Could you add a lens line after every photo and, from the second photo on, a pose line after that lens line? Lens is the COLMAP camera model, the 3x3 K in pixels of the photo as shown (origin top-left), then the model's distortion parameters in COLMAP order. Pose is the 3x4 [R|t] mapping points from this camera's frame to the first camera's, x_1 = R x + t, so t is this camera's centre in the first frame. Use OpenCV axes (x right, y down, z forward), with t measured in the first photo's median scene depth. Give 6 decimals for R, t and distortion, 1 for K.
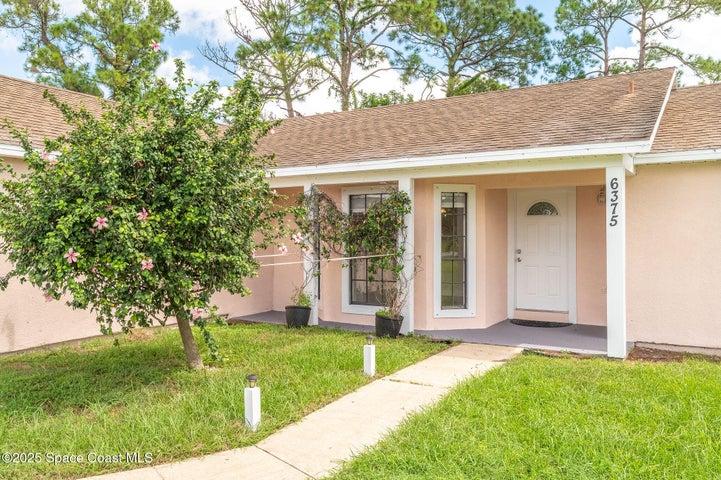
lens RADIAL K [[586.0, 0, 360.5], [0, 586.0, 240.0], [0, 0, 1]] dist [-0.005164, -0.004631]
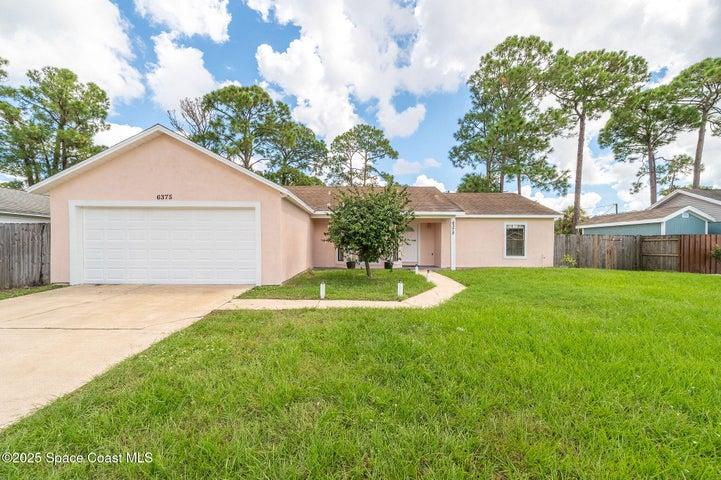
lens RADIAL K [[293.0, 0, 361.0], [0, 293.0, 251.3], [0, 0, 1]] dist [0.000228, 0.000265]
pose [[0.848130, -0.008632, 0.529718, -0.223341], [-0.001214, 0.999833, 0.018237, 0.010636], [-0.529787, -0.016110, 0.847978, -0.054775]]
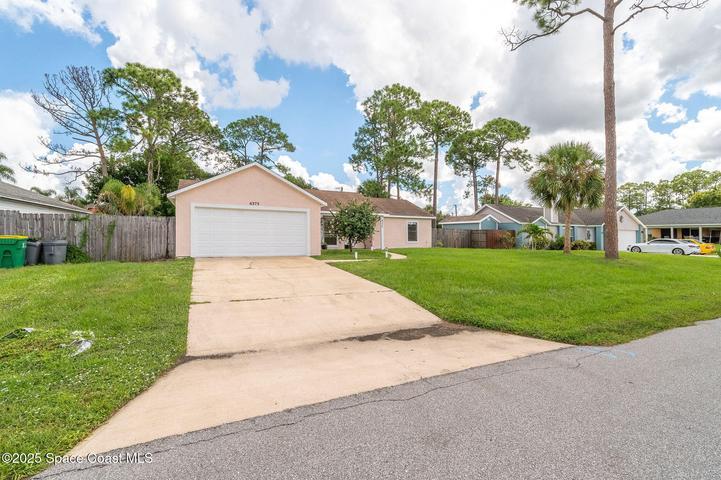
lens RADIAL K [[333.9, 0, 363.9], [0, 333.9, 222.5], [0, 0, 1]] dist [0.001191, 0.000235]
pose [[0.527732, 0.039314, 0.848500, -0.545309], [-0.005629, 0.999068, -0.042789, 0.015415], [-0.849392, 0.017805, 0.527462, -0.133114]]
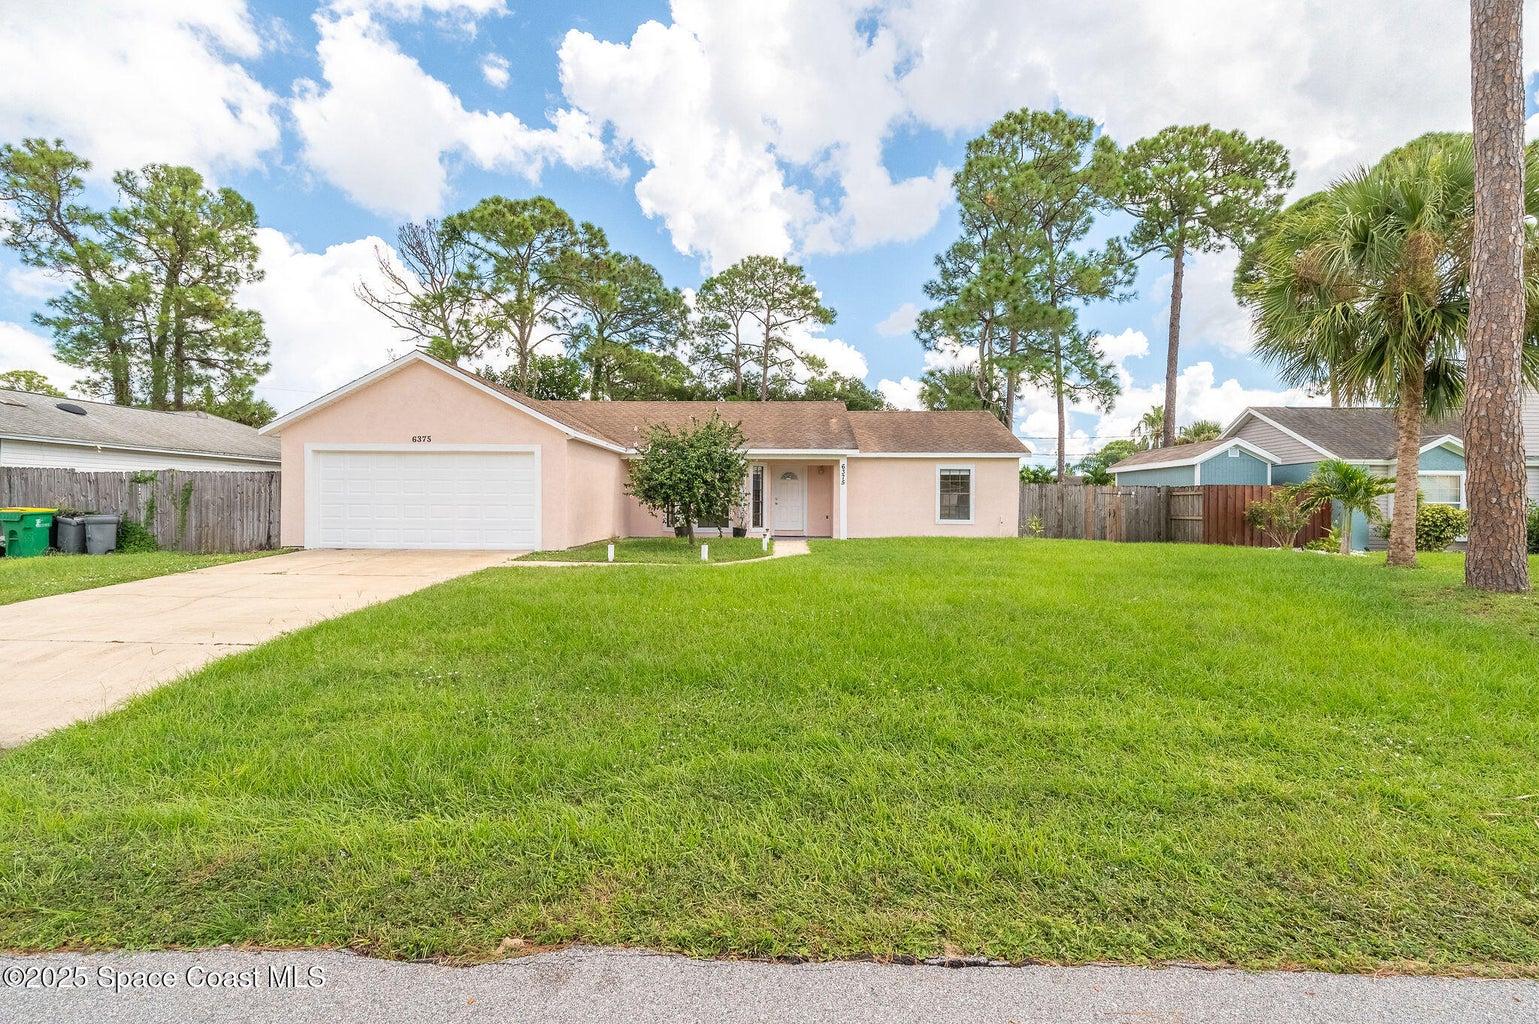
lens RADIAL K [[701.9, 0, 769.5], [0, 701.9, 512.0], [0, 0, 1]] dist [0.000593, 0.000049]
pose [[0.864683, -0.000762, 0.502318, -0.266900], [-0.002962, 0.999974, 0.006614, 0.014639], [-0.502310, -0.007207, 0.864658, -0.277931]]
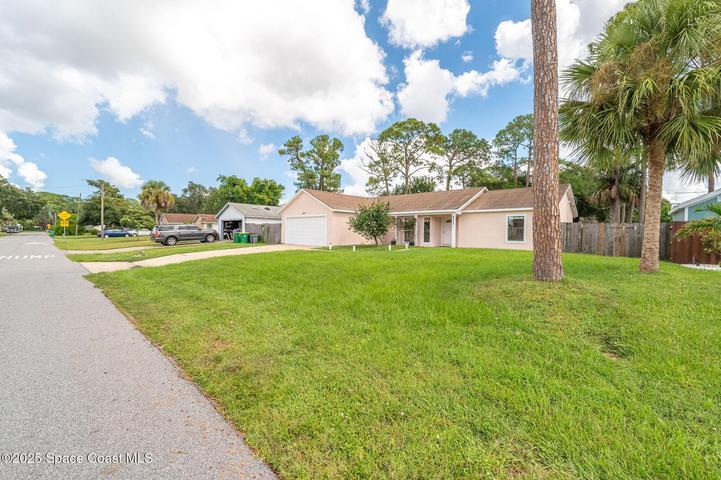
lens RADIAL K [[293.2, 0, 360.5], [0, 293.2, 240.0], [0, 0, 1]] dist [-0.002389, -0.000206]
pose [[0.982483, 0.017174, -0.185561, 0.020744], [-0.013571, 0.999694, 0.020671, 0.016181], [0.185859, -0.017791, 0.982415, -0.401627]]
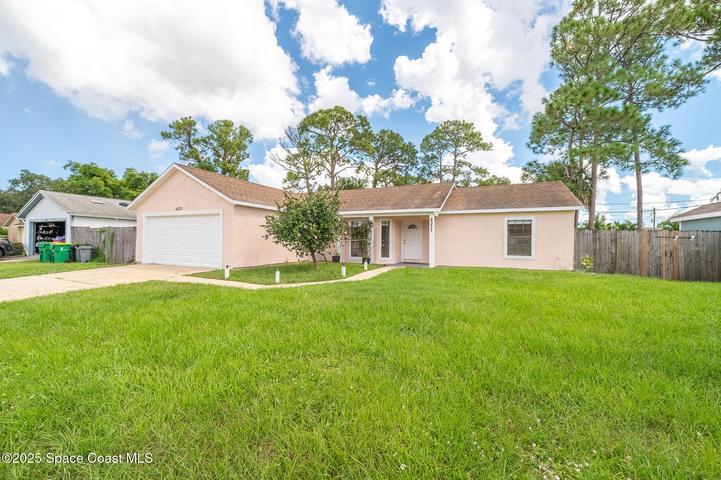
lens RADIAL K [[288.7, 0, 360.5], [0, 288.7, 240.0], [0, 0, 1]] dist [-0.000138, -0.000196]
pose [[0.993284, 0.012951, 0.114975, -0.043903], [-0.011795, 0.999873, -0.010724, 0.011540], [-0.115099, 0.009296, 0.993311, -0.154750]]
